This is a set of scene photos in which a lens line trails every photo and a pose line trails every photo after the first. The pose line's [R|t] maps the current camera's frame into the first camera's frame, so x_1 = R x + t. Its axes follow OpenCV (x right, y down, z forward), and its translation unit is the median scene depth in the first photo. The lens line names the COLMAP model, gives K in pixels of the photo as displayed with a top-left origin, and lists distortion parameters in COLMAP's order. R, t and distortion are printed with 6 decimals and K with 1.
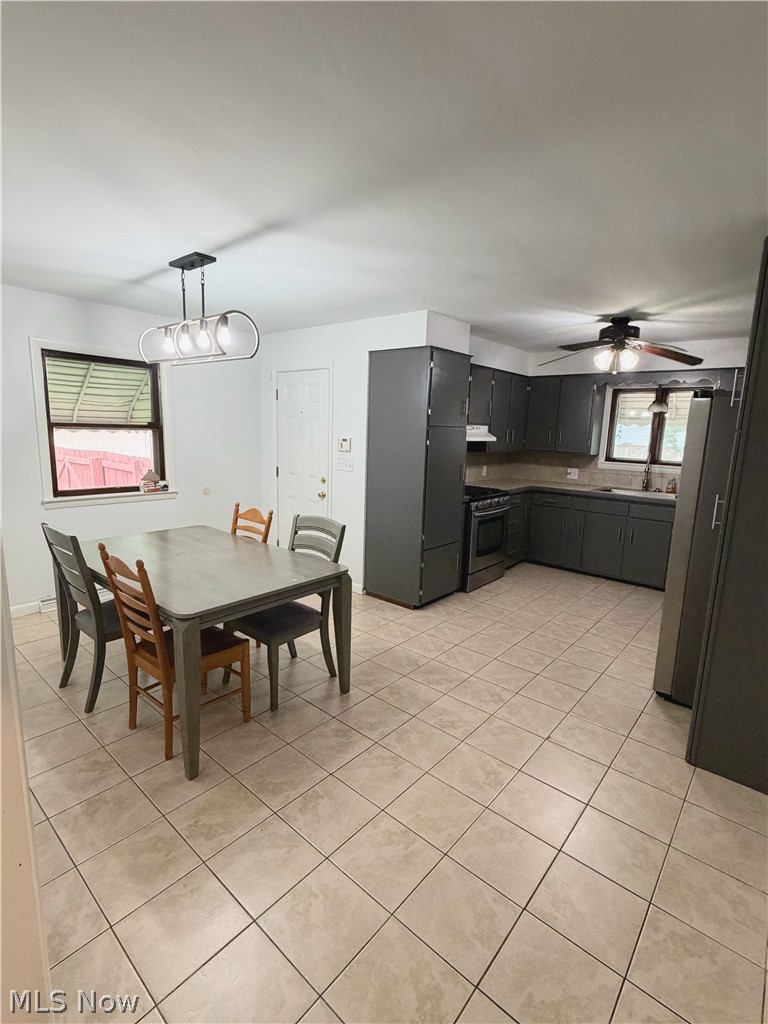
lens RADIAL K [[486.6, 0, 385.6], [0, 486.6, 511.8], [0, 0, 1]] dist [-0.002058, -0.000278]
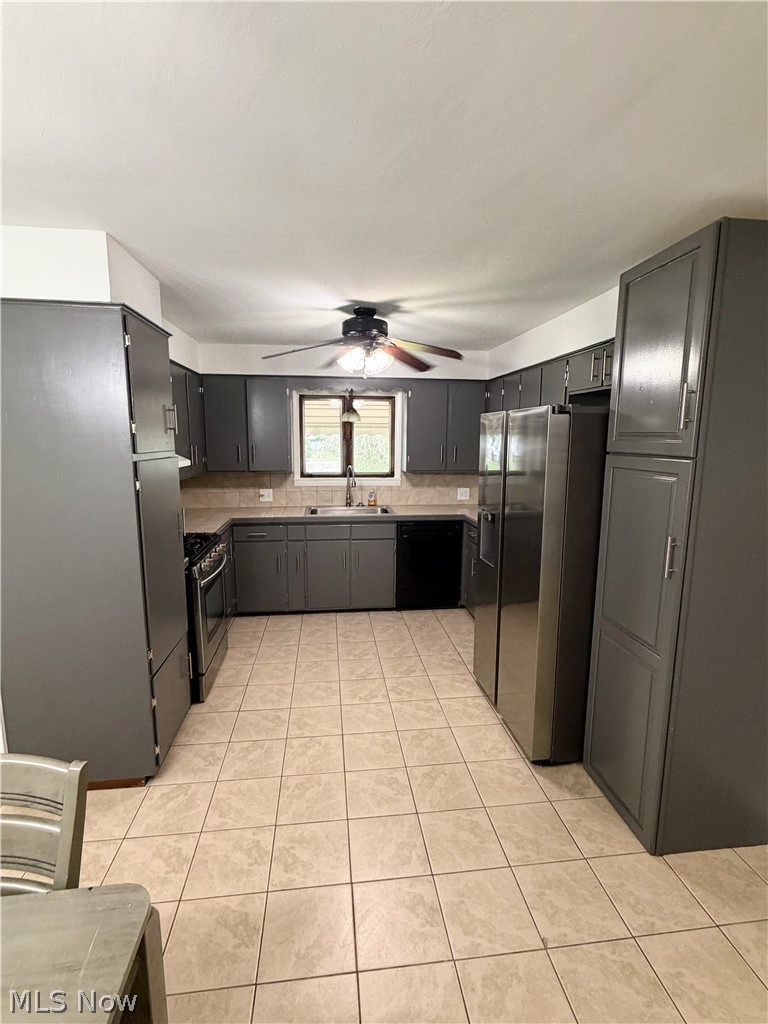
lens RADIAL K [[486.6, 0, 385.6], [0, 486.6, 511.8], [0, 0, 1]] dist [-0.002058, -0.000278]
pose [[0.675071, -0.140875, 0.724178, -0.092427], [0.142828, 0.987984, 0.059050, -0.079688], [-0.723795, 0.063570, 0.687081, 0.322923]]
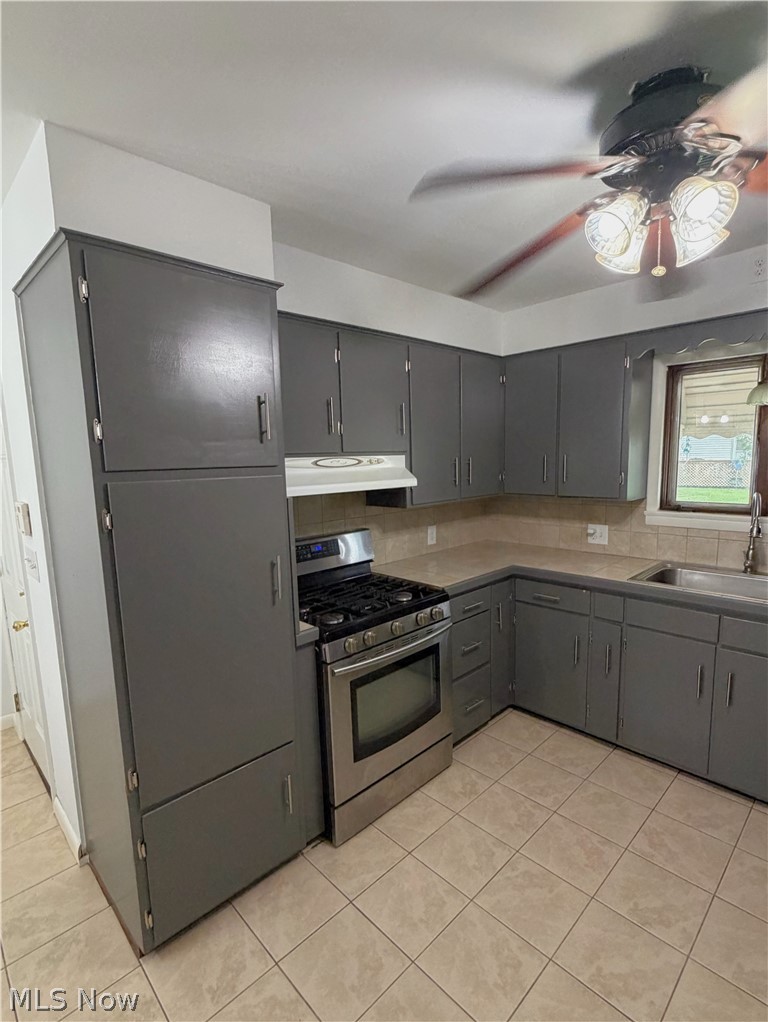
lens RADIAL K [[498.8, 0, 392.1], [0, 498.8, 525.3], [0, 0, 1]] dist [-0.002564, 0.000019]
pose [[0.994912, -0.043526, -0.090865, 0.240767], [0.040520, 0.998577, -0.034674, -0.088994], [0.092245, 0.030816, 0.995259, 0.501302]]
